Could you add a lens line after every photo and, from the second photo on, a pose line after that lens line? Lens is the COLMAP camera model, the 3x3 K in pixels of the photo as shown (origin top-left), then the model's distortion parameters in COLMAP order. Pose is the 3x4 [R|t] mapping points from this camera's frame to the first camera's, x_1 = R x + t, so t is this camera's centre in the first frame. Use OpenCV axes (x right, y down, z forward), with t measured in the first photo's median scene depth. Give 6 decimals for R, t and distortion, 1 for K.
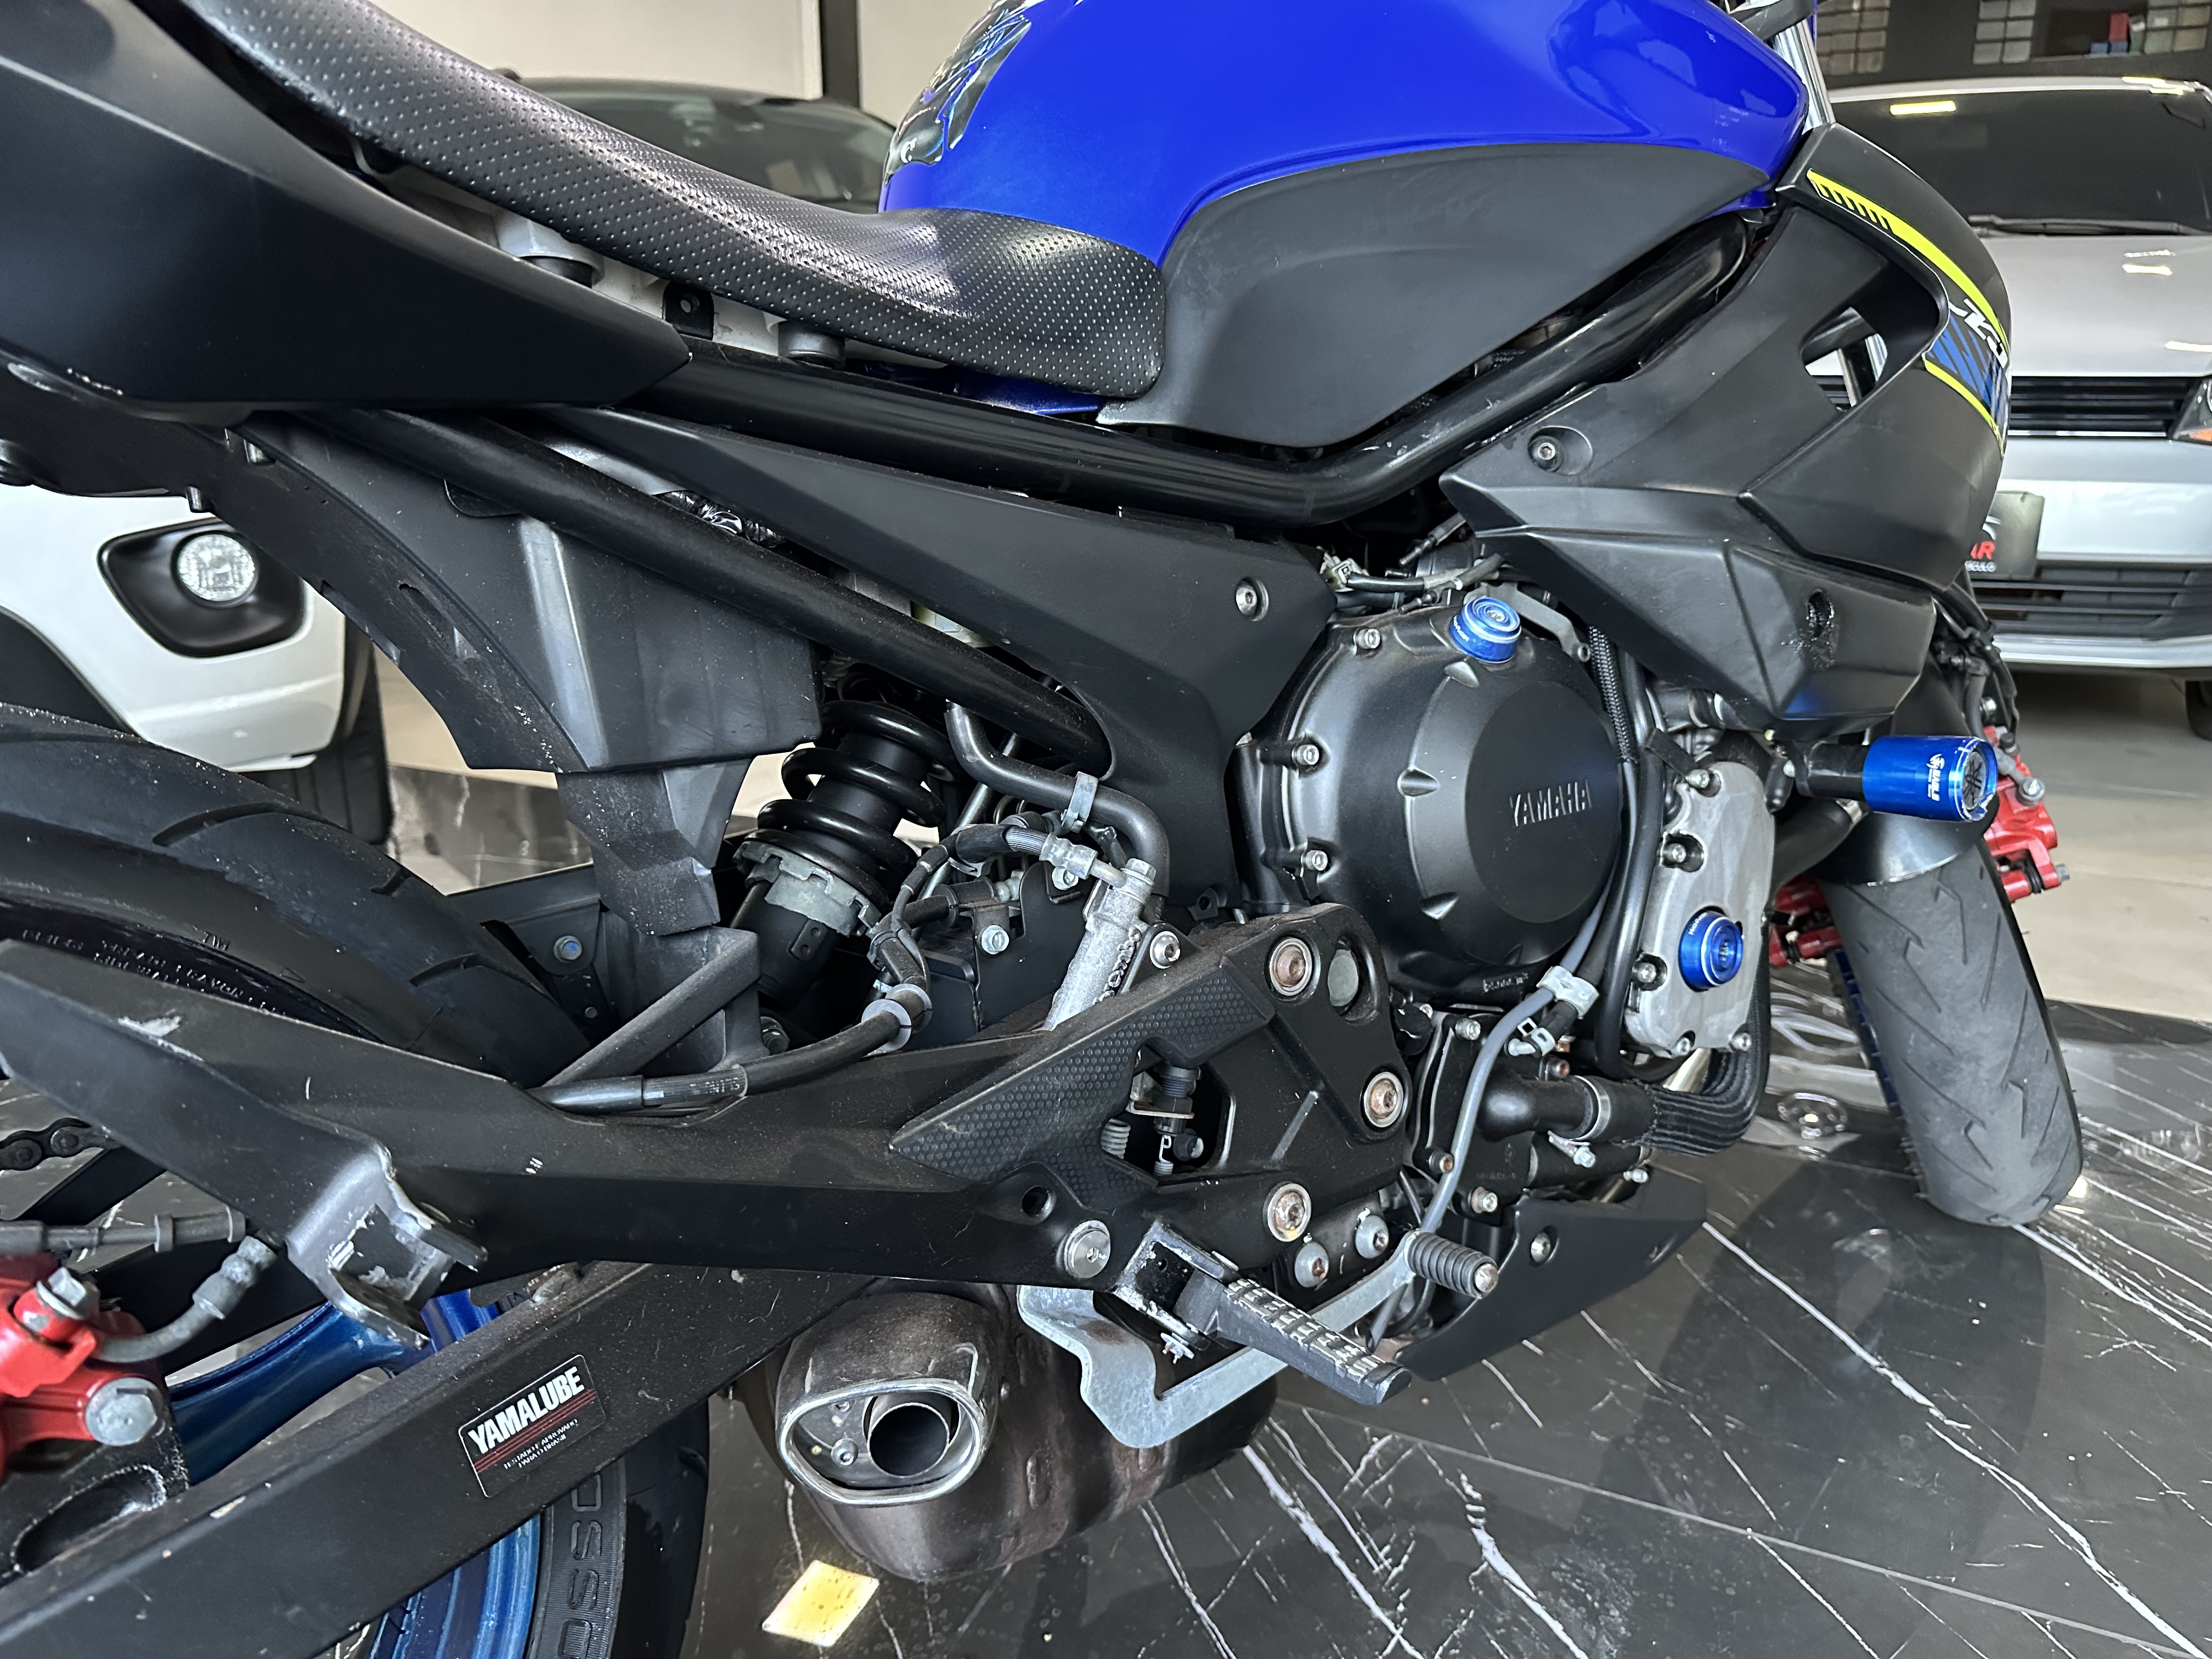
lens RADIAL K [[1600.0, 0, 1111.1], [0, 1600.0, 874.6], [0, 0, 1]] dist [-0.005767, -0.002948]
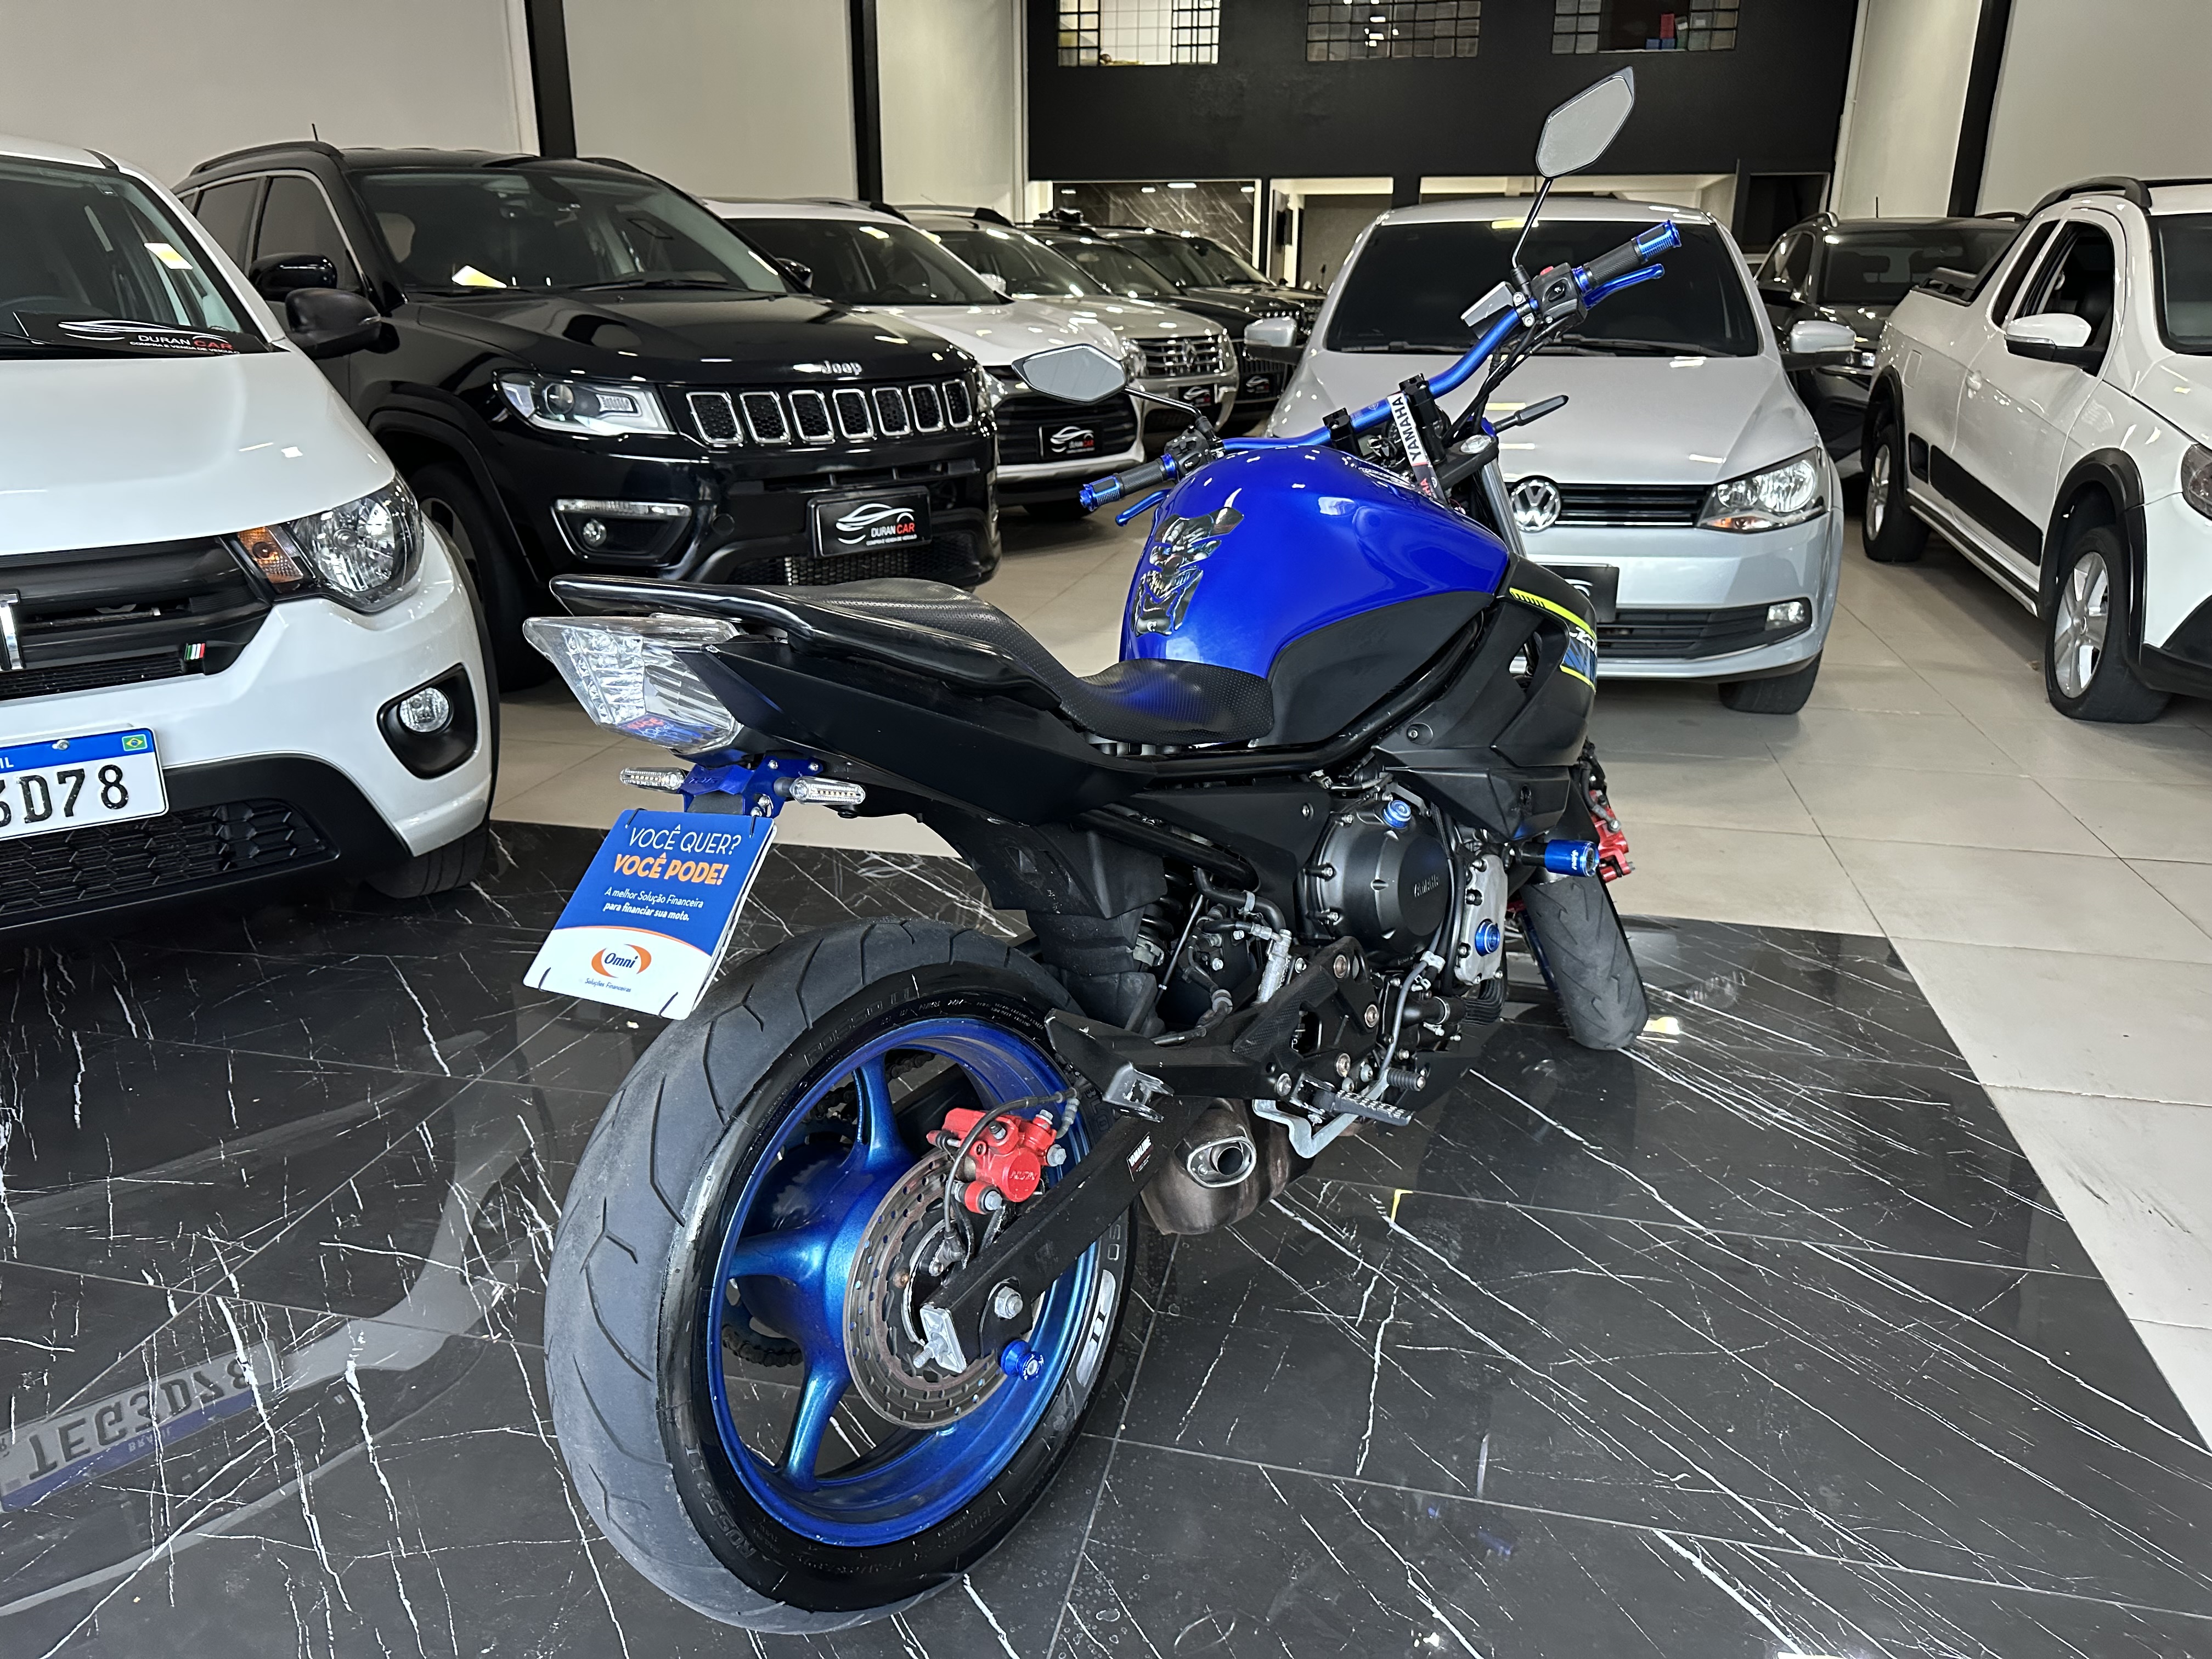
lens RADIAL K [[1573.1, 0, 1106.0], [0, 1573.1, 829.5], [0, 0, 1]] dist [0.071063, -0.097671]
pose [[0.977598, -0.063033, 0.200821, -0.615130], [0.057088, 0.997746, 0.035263, -0.222608], [-0.202591, -0.023009, 0.978993, -1.124958]]
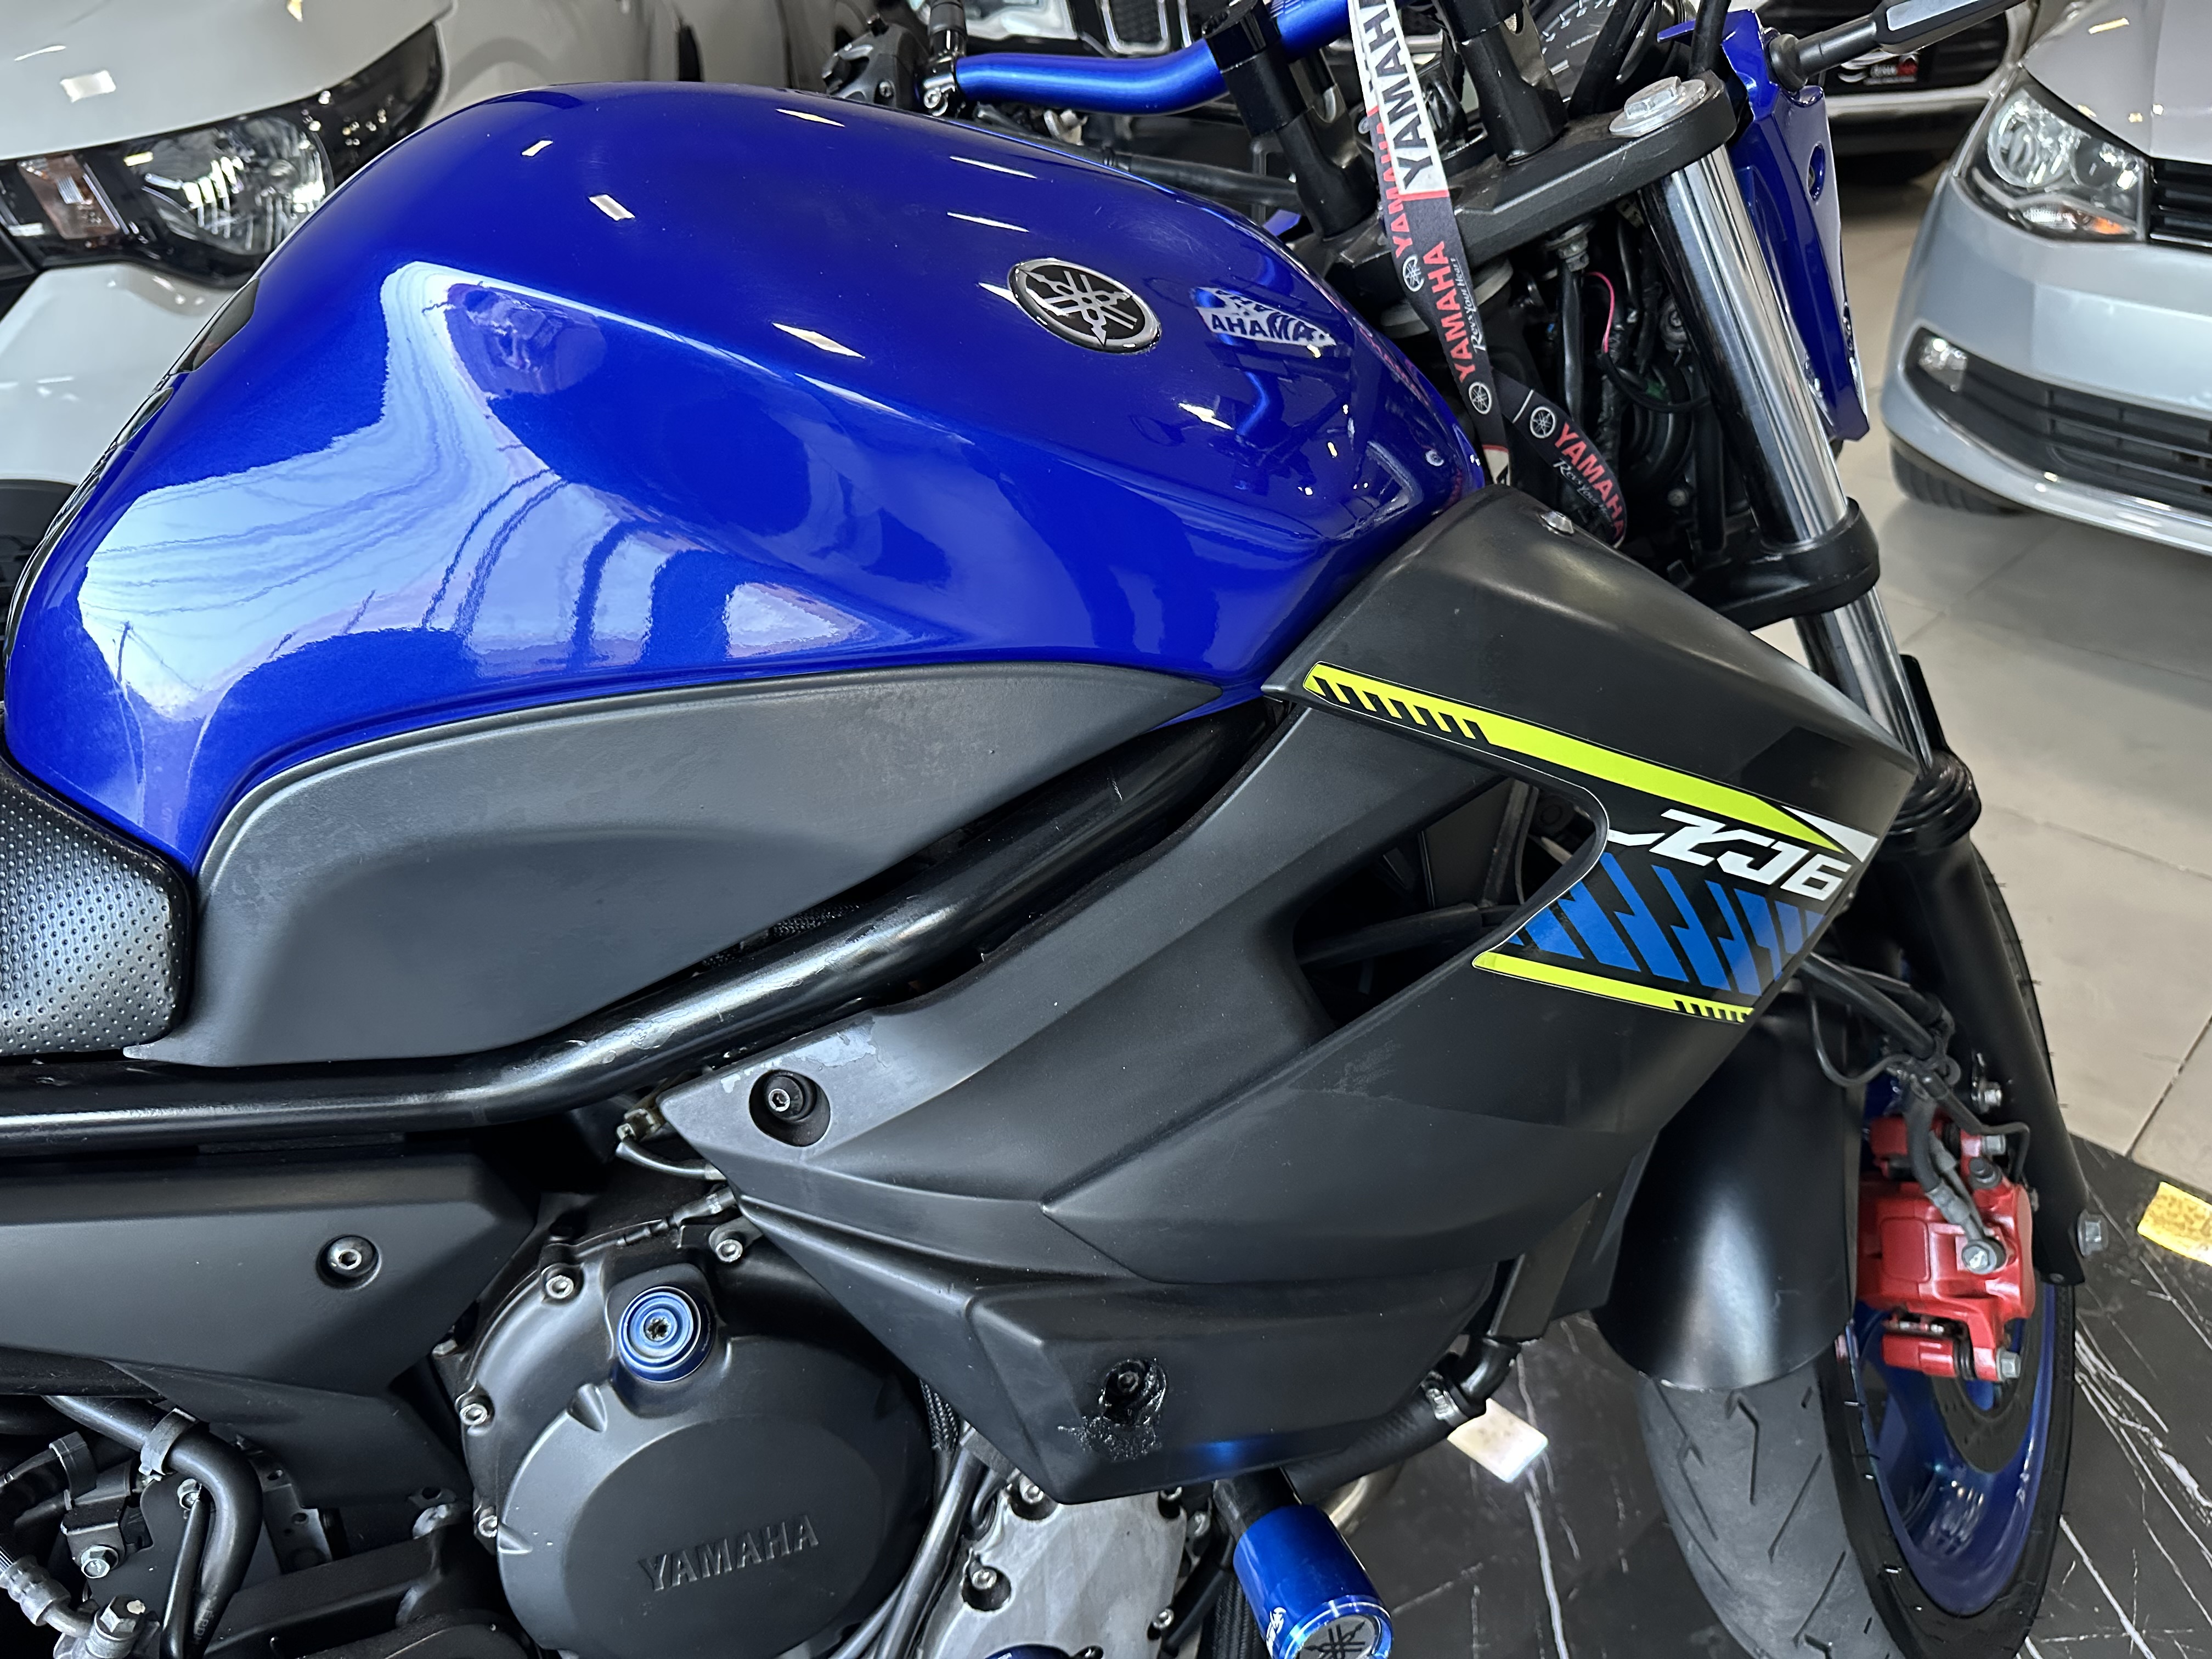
lens RADIAL K [[1573.1, 0, 1106.0], [0, 1573.1, 829.5], [0, 0, 1]] dist [0.071063, -0.097671]
pose [[0.941861, 0.158864, -0.296075, 0.576924], [-0.083571, 0.964236, 0.251525, -0.549350], [0.325444, -0.212158, 0.921453, 0.401401]]
